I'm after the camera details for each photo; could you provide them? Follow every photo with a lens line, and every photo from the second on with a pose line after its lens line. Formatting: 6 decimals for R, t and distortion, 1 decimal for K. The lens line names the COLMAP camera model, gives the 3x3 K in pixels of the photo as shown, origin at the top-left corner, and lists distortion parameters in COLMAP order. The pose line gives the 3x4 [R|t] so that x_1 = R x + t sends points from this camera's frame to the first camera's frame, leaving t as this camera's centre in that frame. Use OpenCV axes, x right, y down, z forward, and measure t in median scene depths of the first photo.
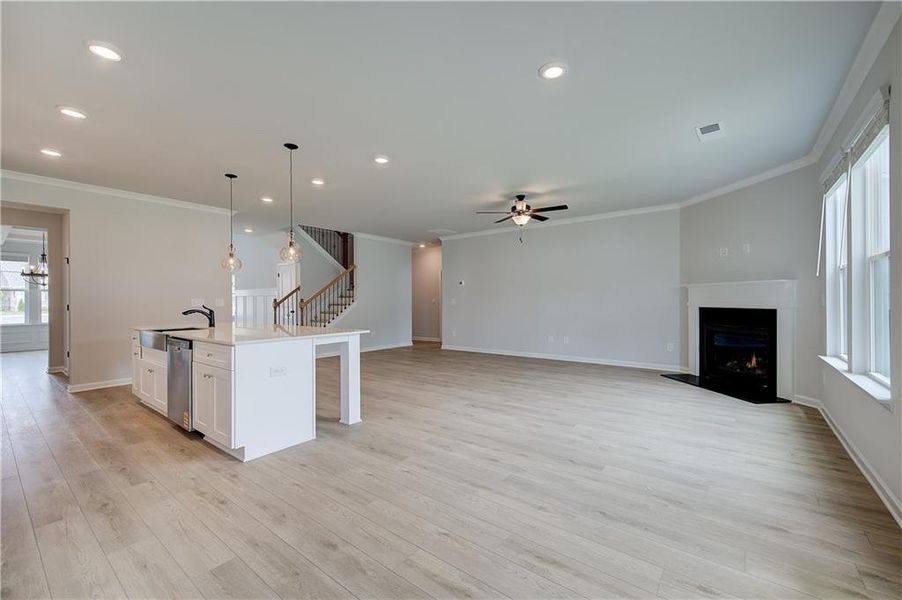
lens RADIAL K [[366.5, 0, 440.4], [0, 366.5, 300.0], [0, 0, 1]] dist [0.016799, 0.000113]
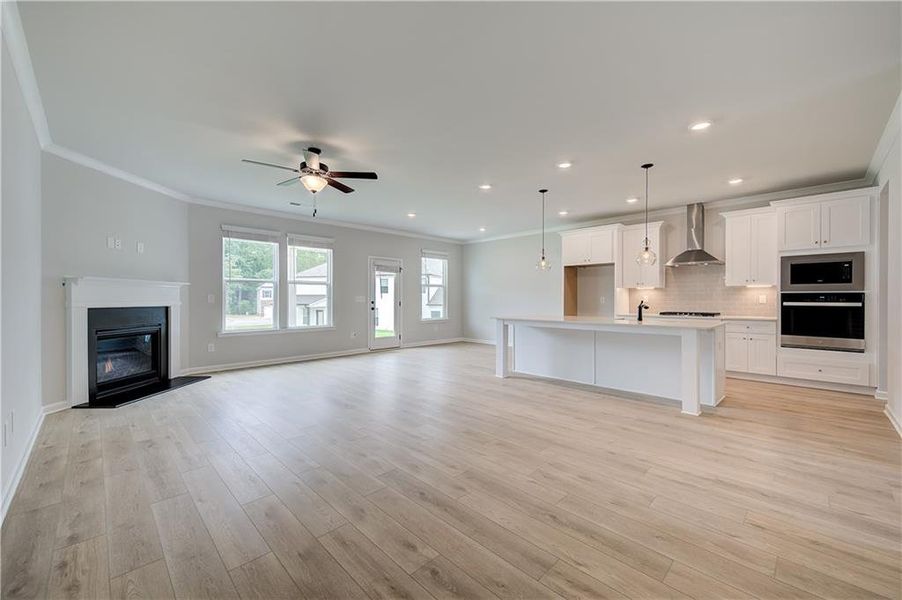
lens RADIAL K [[367.6, 0, 451.0], [0, 367.6, 300.0], [0, 0, 1]] dist [0.000315, -0.000128]
pose [[-0.992587, 0.001977, 0.121517, -0.207680], [0.002362, 0.999993, 0.003030, 0.005605], [-0.121510, 0.003294, -0.992585, 3.239480]]
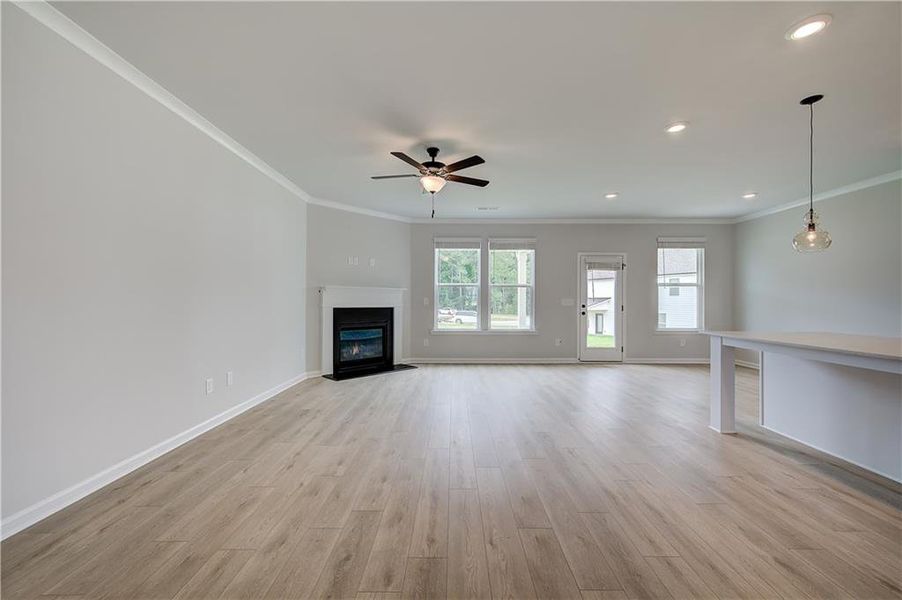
lens RADIAL K [[362.5, 0, 447.0], [0, 362.5, 301.5], [0, 0, 1]] dist [0.001376, -0.000054]
pose [[-0.613224, 0.000152, 0.789909, -0.603447], [-0.001719, 0.999997, -0.001526, 0.005507], [-0.789907, -0.002294, -0.613222, 2.718620]]
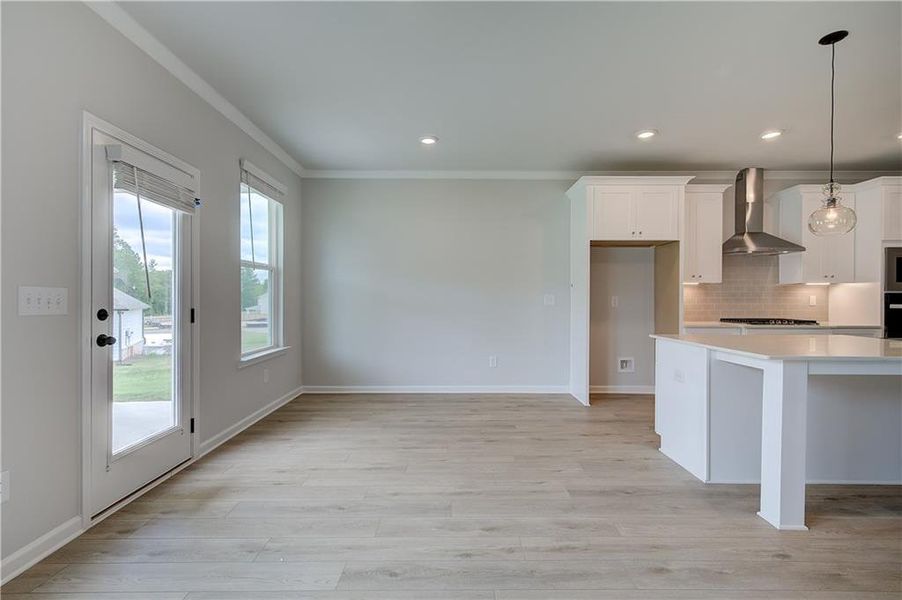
lens RADIAL K [[397.4, 0, 443.0], [0, 397.4, 300.2], [0, 0, 1]] dist [0.002872, 0.000016]
pose [[-0.777915, 0.003815, -0.628358, 0.681607], [-0.000586, 0.999977, 0.006797, 0.000247], [0.628370, 0.005656, -0.777894, 1.520883]]
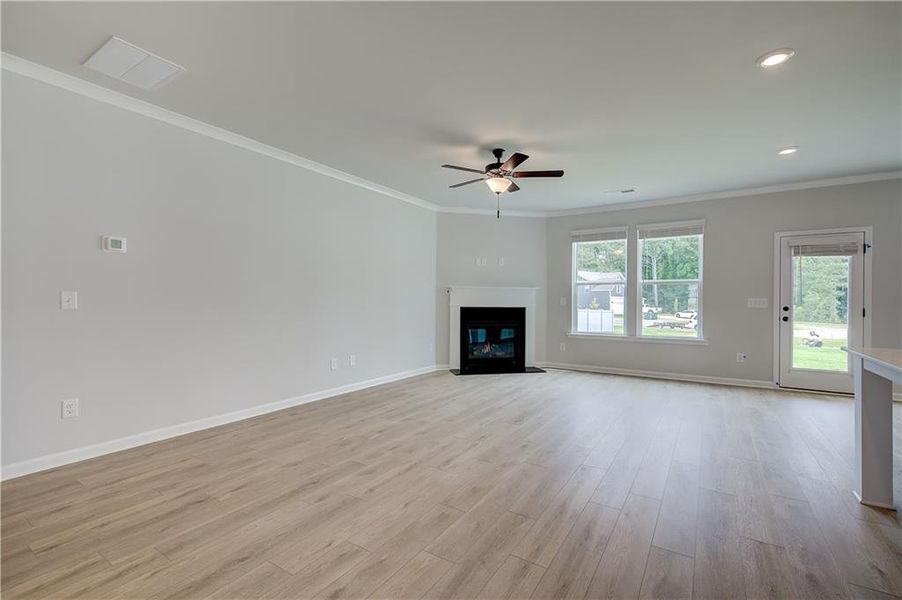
lens RADIAL K [[397.4, 0, 443.0], [0, 397.4, 300.2], [0, 0, 1]] dist [0.002872, 0.000016]
pose [[-0.085856, 0.003333, 0.996302, -0.958505], [-0.005301, 0.999979, -0.003802, 0.007368], [-0.996293, -0.005608, -0.085836, 2.285600]]
